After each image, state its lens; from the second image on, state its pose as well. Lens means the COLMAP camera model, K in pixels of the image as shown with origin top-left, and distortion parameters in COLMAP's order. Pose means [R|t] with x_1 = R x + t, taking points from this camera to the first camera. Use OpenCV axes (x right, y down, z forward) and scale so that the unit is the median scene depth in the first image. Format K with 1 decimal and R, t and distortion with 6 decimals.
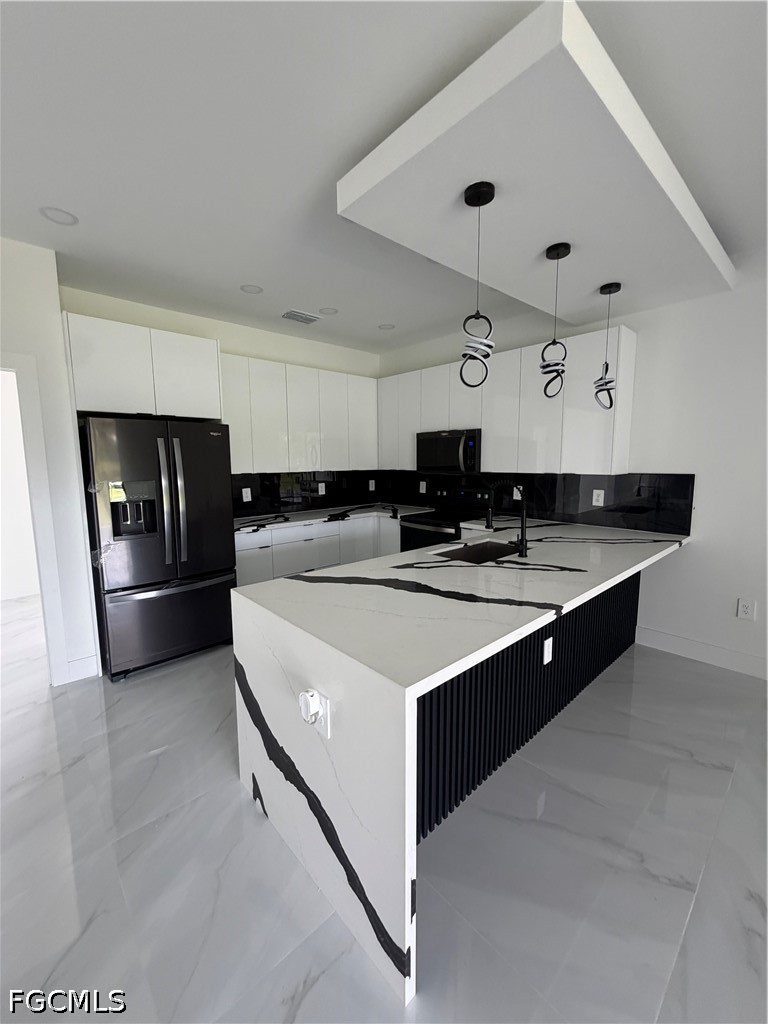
lens RADIAL K [[408.0, 0, 381.5], [0, 408.0, 512.3], [0, 0, 1]] dist [-0.000233, 0.000461]
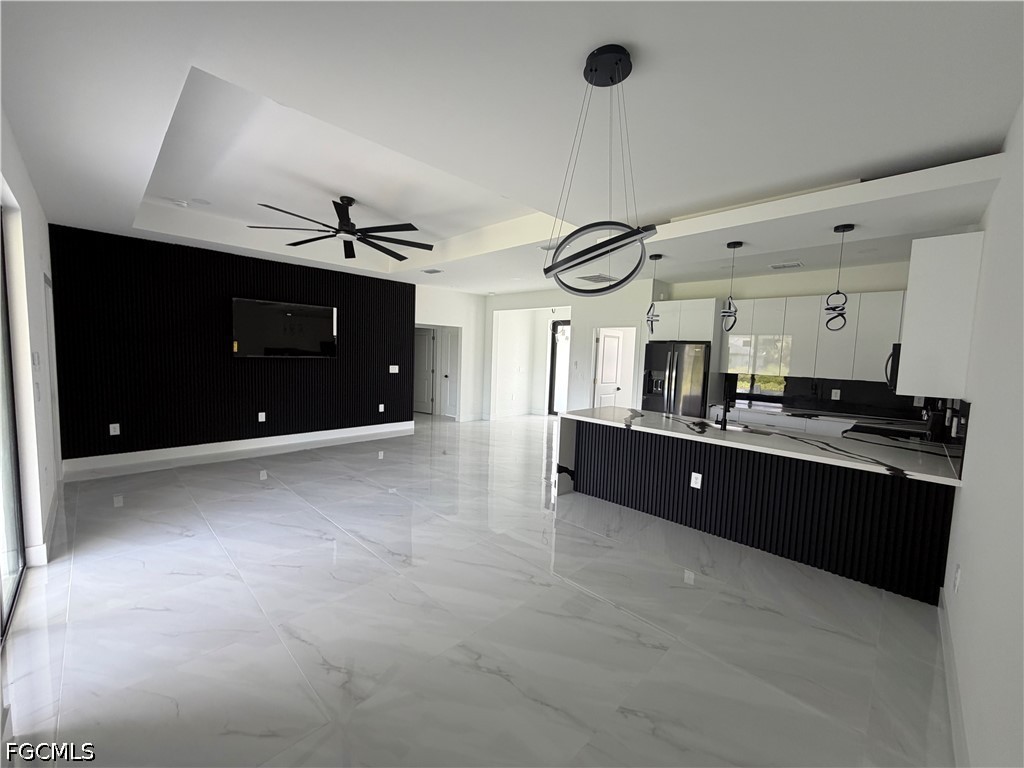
lens RADIAL K [[408.0, 0, 510.9], [0, 408.0, 383.0], [0, 0, 1]] dist [-0.000233, 0.000461]
pose [[0.059178, 0.086328, -0.994508, 1.286175], [-0.163062, 0.983708, 0.075687, -0.038691], [0.984839, 0.157688, 0.072291, 0.036270]]
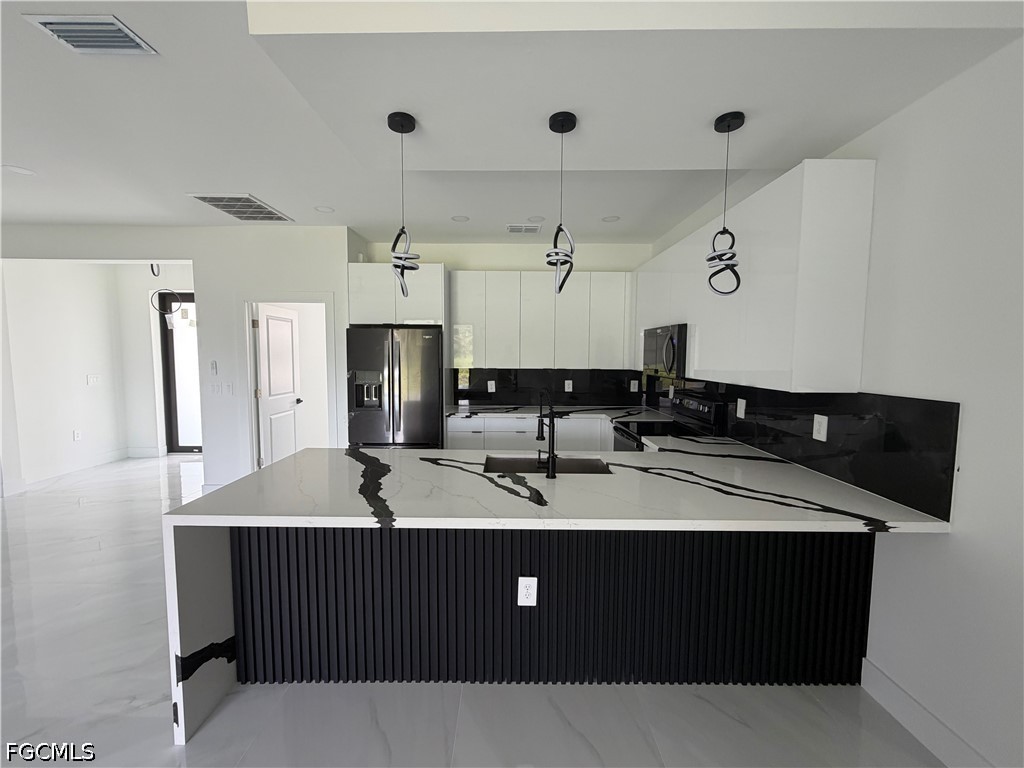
lens RADIAL K [[408.0, 0, 508.7], [0, 408.0, 385.6], [0, 0, 1]] dist [-0.000233, 0.000461]
pose [[0.742764, 0.065857, -0.666307, 0.585062], [-0.097433, 0.995189, -0.010249, -0.046246], [0.662427, 0.072533, 0.745607, 0.200226]]
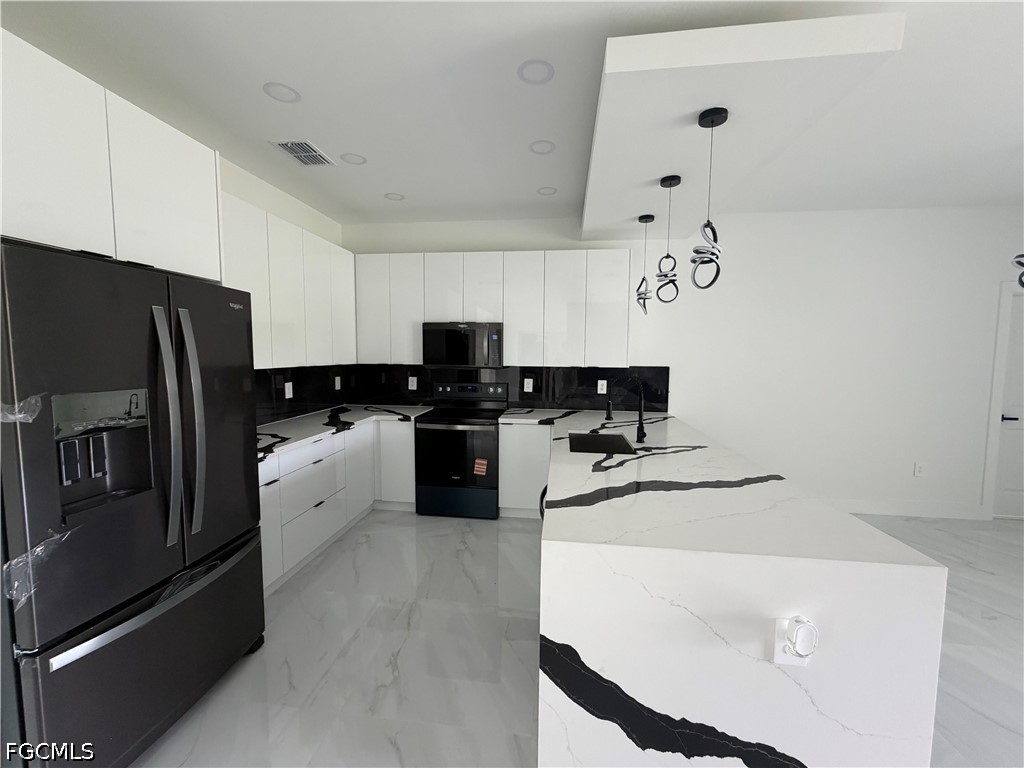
lens RADIAL K [[408.0, 0, 511.3], [0, 408.0, 389.1], [0, 0, 1]] dist [-0.000233, 0.000461]
pose [[0.763531, -0.043768, 0.644287, -0.438020], [0.068301, 0.997578, -0.013174, -0.031392], [-0.642150, 0.054065, 0.764671, 0.257095]]
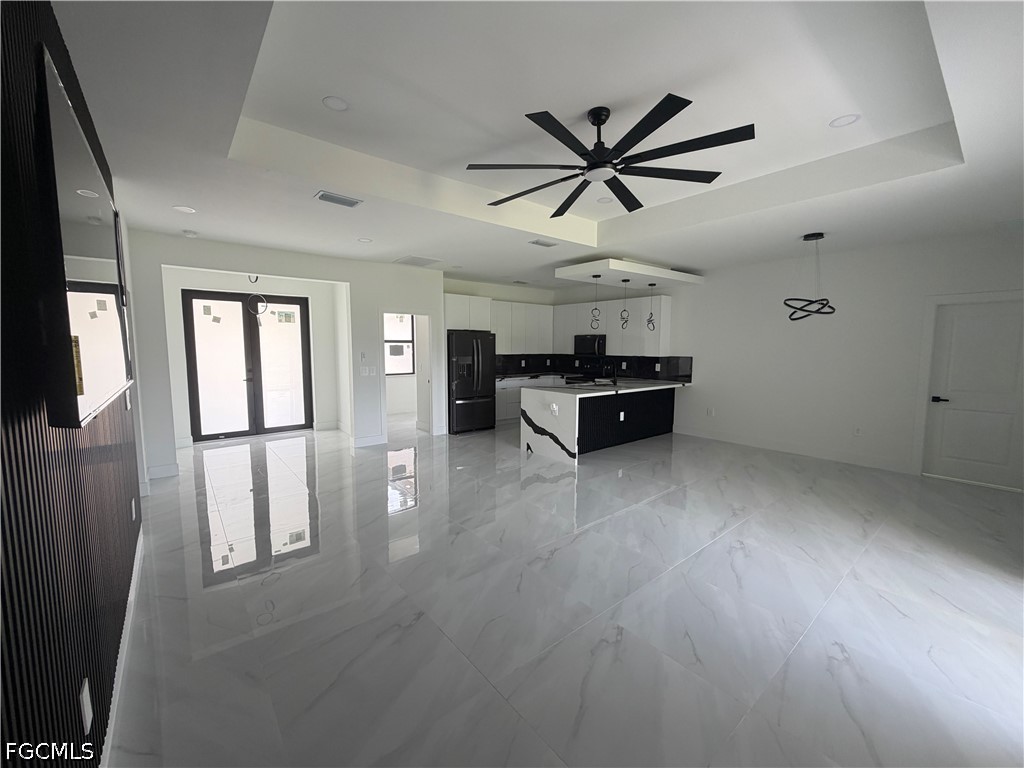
lens RADIAL K [[408.0, 0, 510.2], [0, 408.0, 385.6], [0, 0, 1]] dist [-0.000233, 0.000461]
pose [[0.998610, 0.017192, -0.049821, -0.153863], [-0.018678, 0.999390, -0.029501, 0.141818], [0.049283, 0.030391, 0.998322, -1.232745]]
